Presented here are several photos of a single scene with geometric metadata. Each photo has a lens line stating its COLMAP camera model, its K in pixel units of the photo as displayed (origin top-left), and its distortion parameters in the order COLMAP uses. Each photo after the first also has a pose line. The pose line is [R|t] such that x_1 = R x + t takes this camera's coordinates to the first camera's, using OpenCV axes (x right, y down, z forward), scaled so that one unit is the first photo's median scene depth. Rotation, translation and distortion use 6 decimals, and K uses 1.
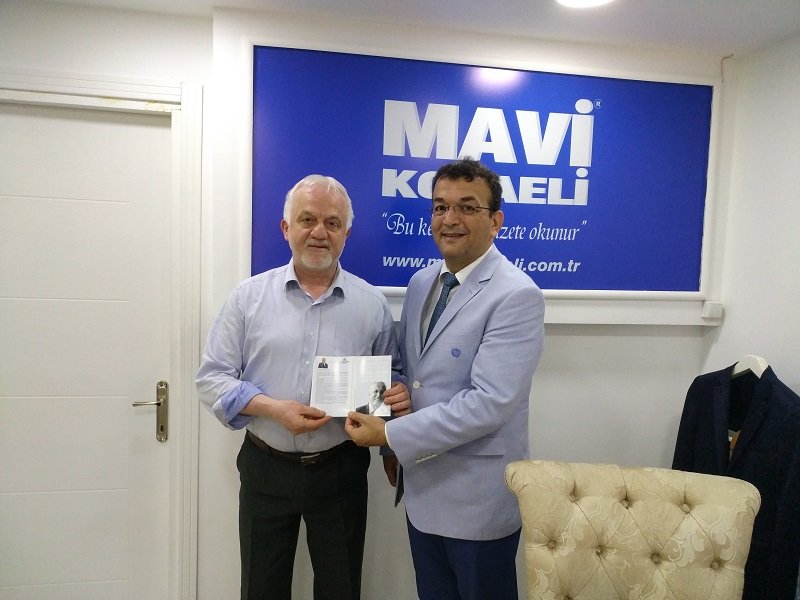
lens RADIAL K [[521.4, 0, 400.0], [0, 521.4, 300.0], [0, 0, 1]] dist [0.004152, -0.000569]
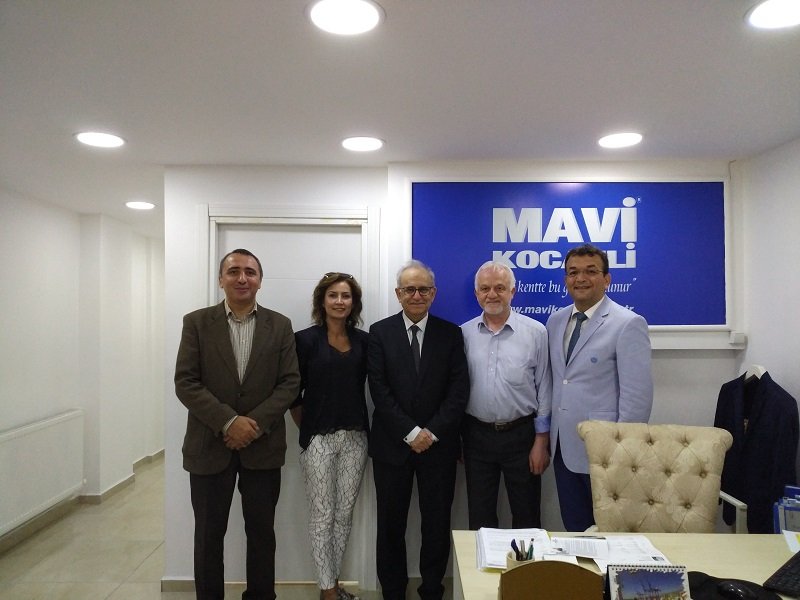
lens RADIAL K [[521.4, 0, 400.0], [0, 521.4, 300.0], [0, 0, 1]] dist [0.004152, -0.000569]
pose [[0.982584, -0.036289, -0.182240, -0.027398], [0.015561, 0.993369, -0.113908, 0.065945], [0.185165, 0.109088, 0.976634, -0.550056]]
